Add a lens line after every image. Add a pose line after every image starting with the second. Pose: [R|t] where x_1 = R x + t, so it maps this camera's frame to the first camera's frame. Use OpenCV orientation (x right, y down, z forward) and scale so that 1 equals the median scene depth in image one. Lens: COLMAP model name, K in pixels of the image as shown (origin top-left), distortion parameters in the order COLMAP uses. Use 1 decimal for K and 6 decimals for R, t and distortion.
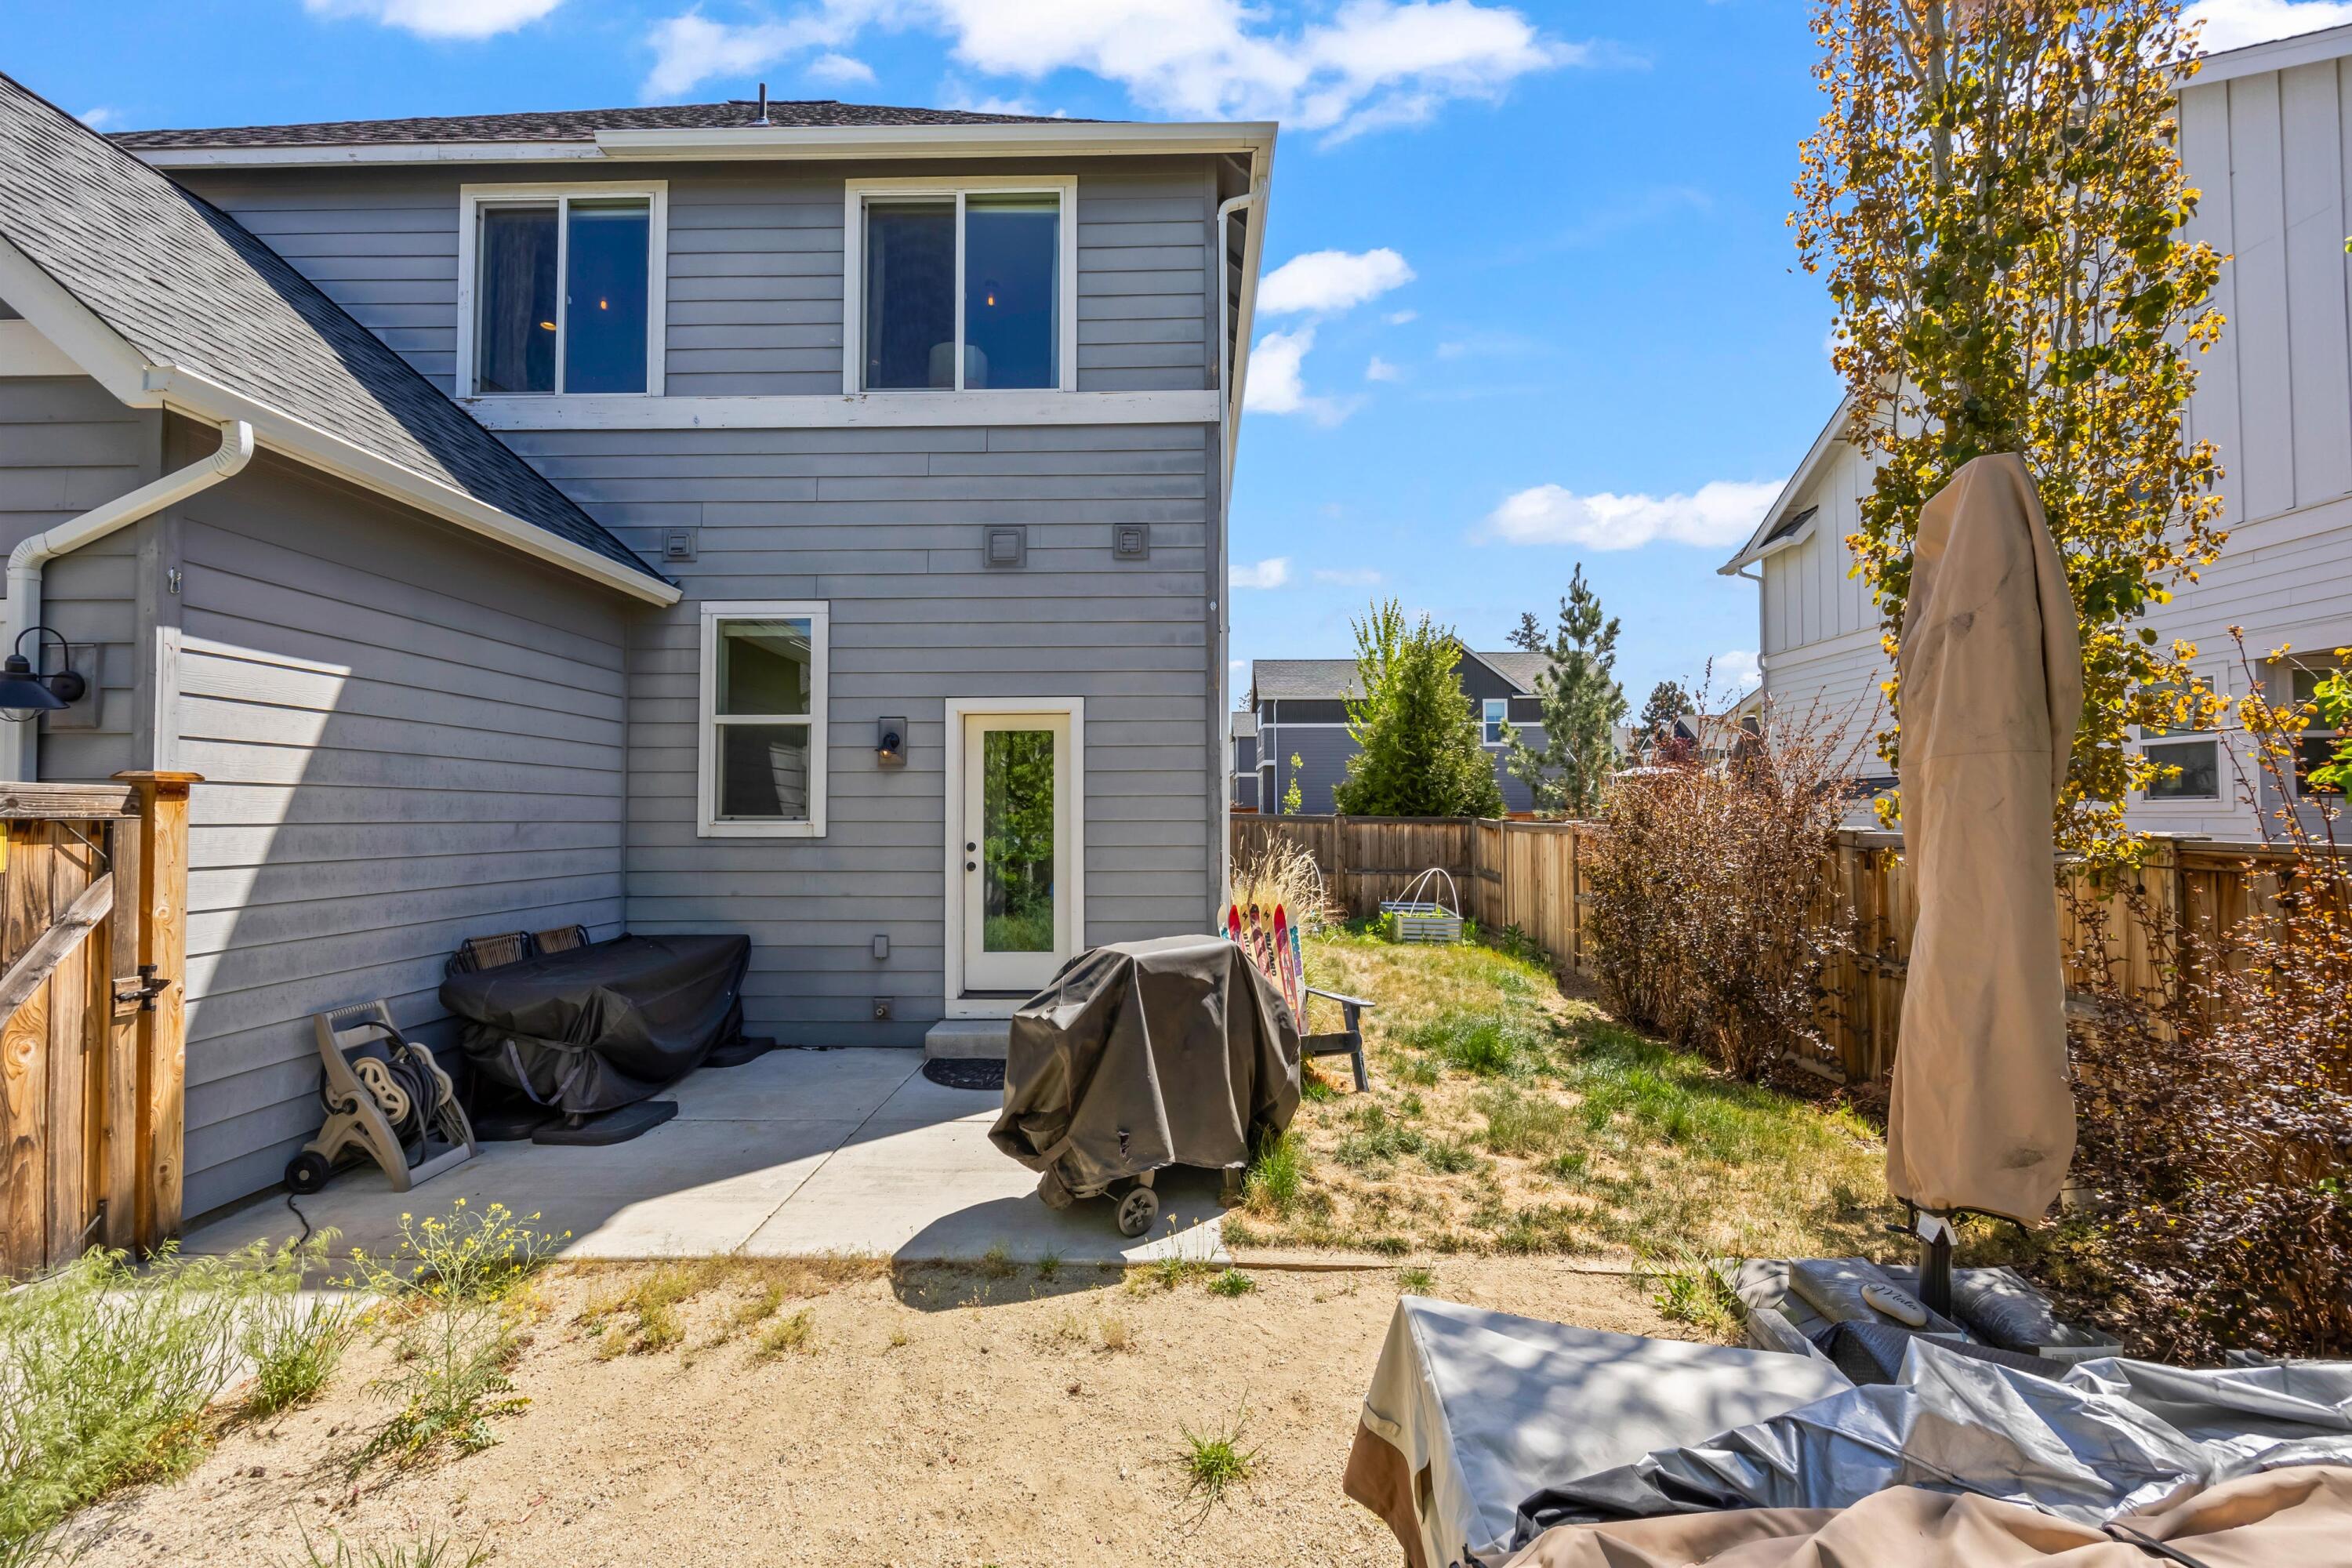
lens RADIAL K [[968.9, 0, 1176.0], [0, 968.9, 784.0], [0, 0, 1]] dist [0.000073, 0.000016]
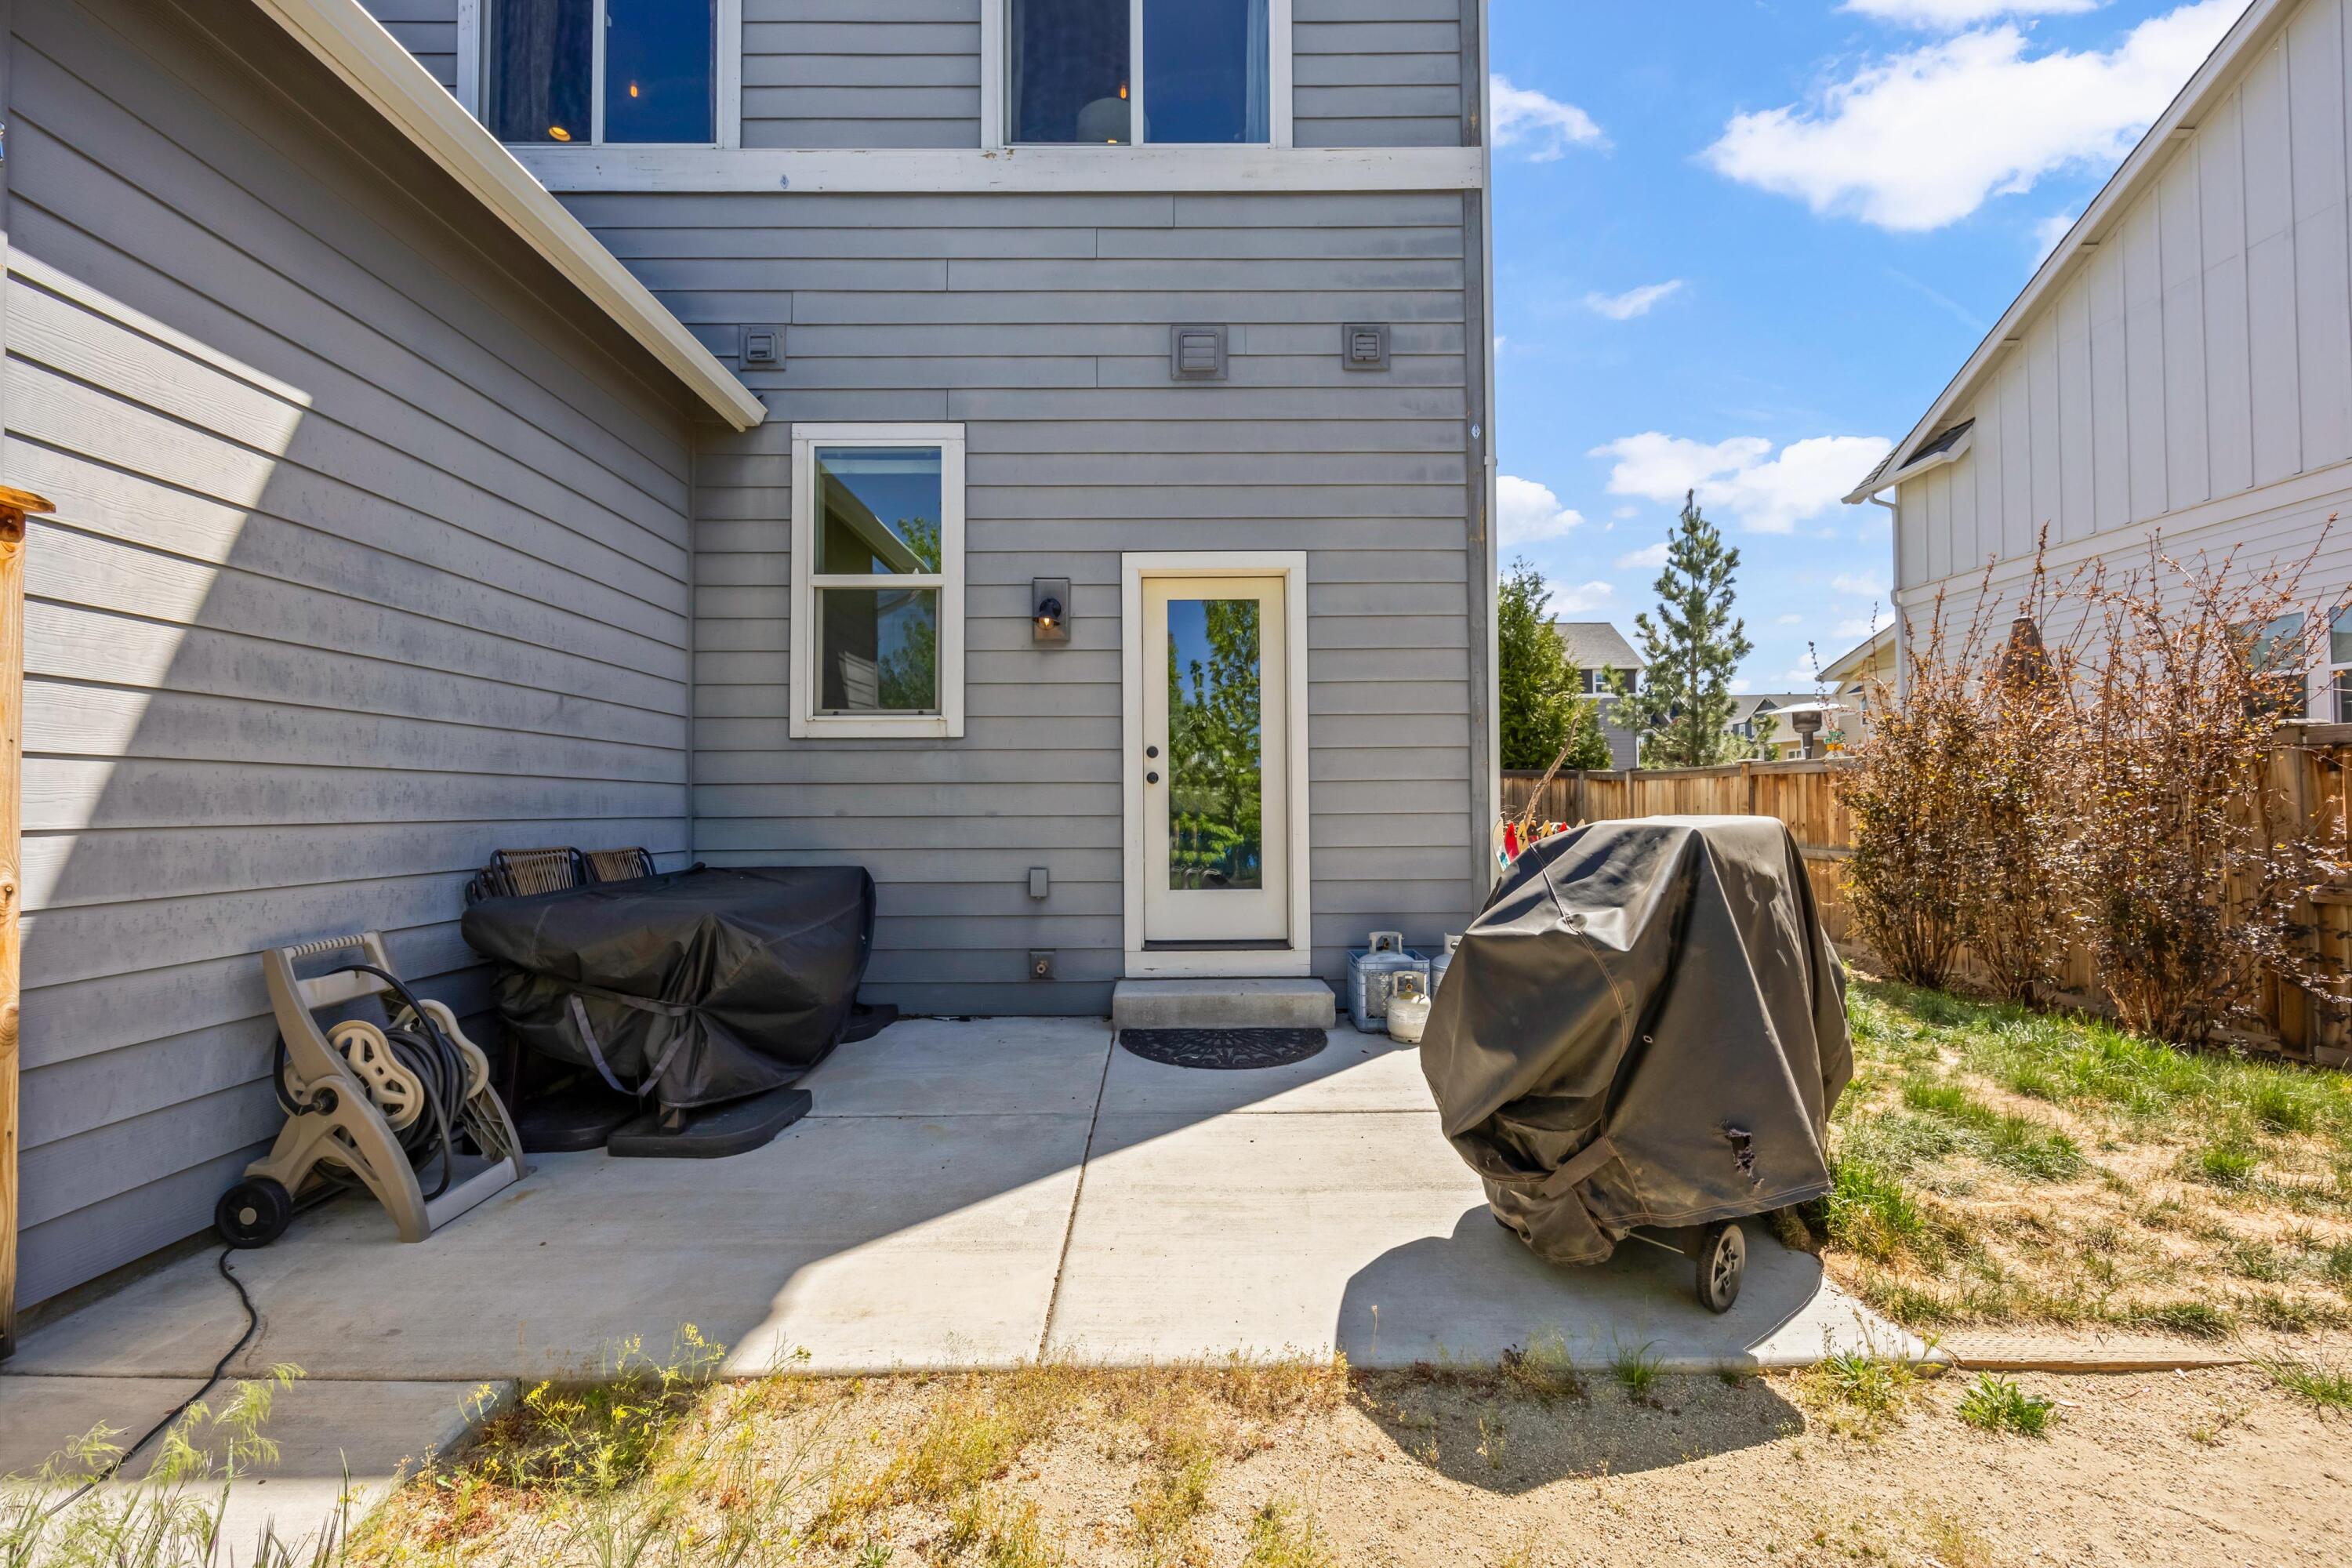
lens RADIAL K [[966.7, 0, 1176.5], [0, 966.7, 779.2], [0, 0, 1]] dist [-0.001204, -0.000222]
pose [[0.999621, -0.002982, 0.027368, -0.218317], [0.002826, 0.999980, 0.005730, 0.084049], [-0.027385, -0.005650, 0.999609, 0.248827]]
